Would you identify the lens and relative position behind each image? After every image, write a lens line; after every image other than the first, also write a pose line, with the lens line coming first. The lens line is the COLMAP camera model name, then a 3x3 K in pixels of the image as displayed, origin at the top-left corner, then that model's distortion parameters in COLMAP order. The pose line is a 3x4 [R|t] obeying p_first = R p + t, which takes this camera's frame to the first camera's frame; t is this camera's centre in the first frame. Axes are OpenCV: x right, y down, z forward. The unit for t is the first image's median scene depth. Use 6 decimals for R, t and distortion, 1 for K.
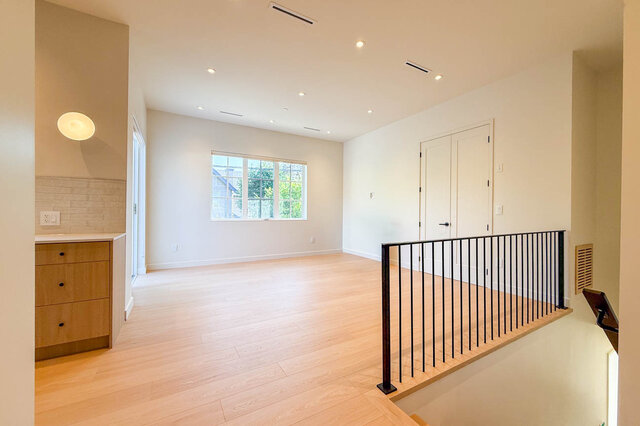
lens RADIAL K [[263.0, 0, 319.2], [0, 263.0, 210.8], [0, 0, 1]] dist [-0.010281, 0.000001]
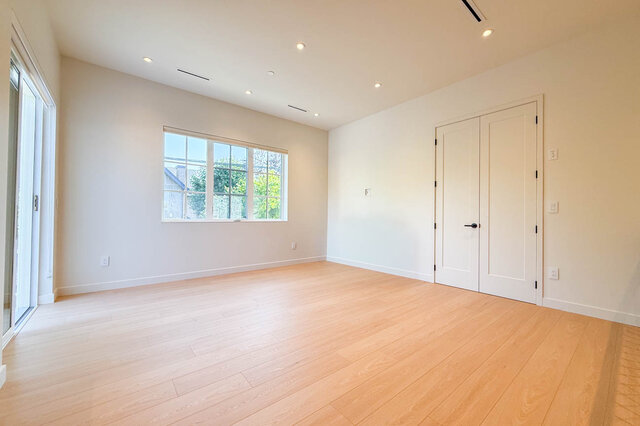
lens RADIAL K [[263.0, 0, 319.2], [0, 263.0, 210.8], [0, 0, 1]] dist [-0.010281, 0.000001]
pose [[0.987174, 0.005465, 0.159557, -0.109772], [-0.003791, 0.999935, -0.010794, 0.014750], [-0.159605, 0.010051, 0.987130, 0.241547]]
